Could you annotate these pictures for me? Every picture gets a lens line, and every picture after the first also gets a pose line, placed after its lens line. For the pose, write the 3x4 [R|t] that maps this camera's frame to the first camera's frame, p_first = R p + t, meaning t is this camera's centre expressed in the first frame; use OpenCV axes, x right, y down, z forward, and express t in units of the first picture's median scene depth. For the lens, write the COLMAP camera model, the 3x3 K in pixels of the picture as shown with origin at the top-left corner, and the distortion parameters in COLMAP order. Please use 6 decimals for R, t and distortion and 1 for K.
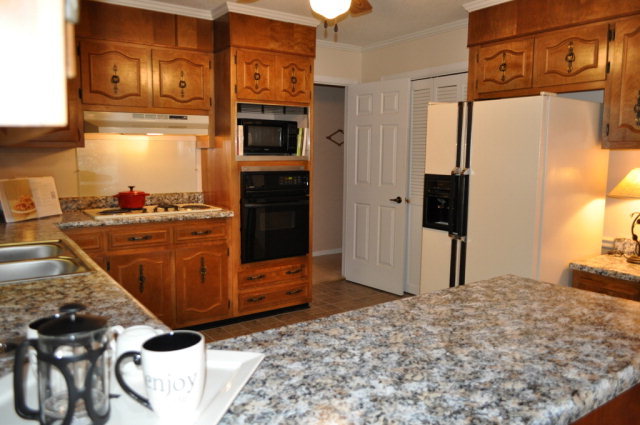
lens RADIAL K [[504.4, 0, 320.0], [0, 504.4, 212.5], [0, 0, 1]] dist [-0.005083, -0.009298]
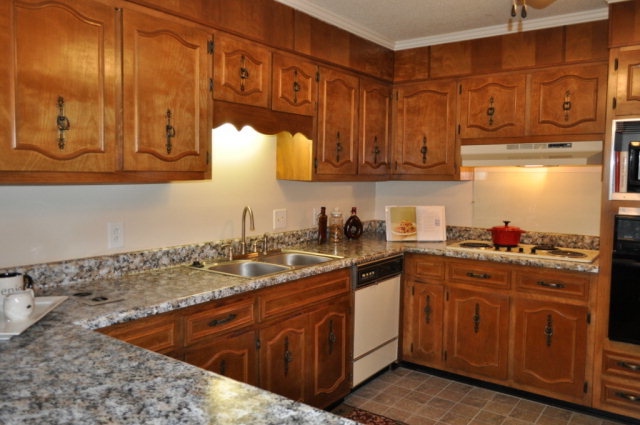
lens RADIAL K [[506.9, 0, 320.0], [0, 506.9, 212.5], [0, 0, 1]] dist [-0.011638, -0.000769]
pose [[0.312693, 0.067424, -0.947458, 0.413798], [-0.121342, 0.992140, 0.030557, -0.055468], [0.942072, 0.105411, 0.318417, 0.371326]]
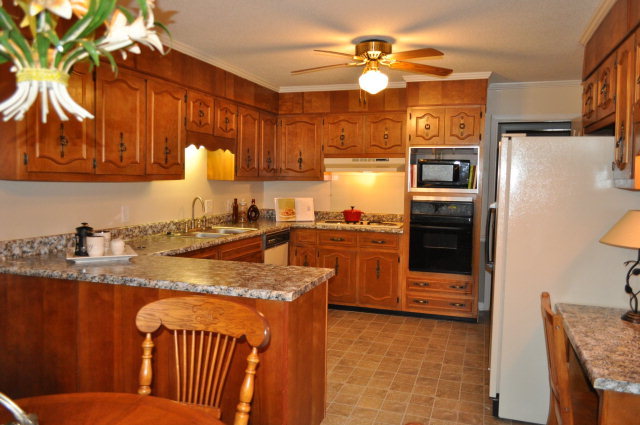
lens RADIAL K [[504.4, 0, 320.0], [0, 504.4, 212.5], [0, 0, 1]] dist [-0.005083, -0.009298]
pose [[0.588500, 0.059530, -0.806303, 0.783287], [-0.108788, 0.994047, -0.006010, -0.014954], [0.801145, 0.091253, 0.591473, 0.038090]]
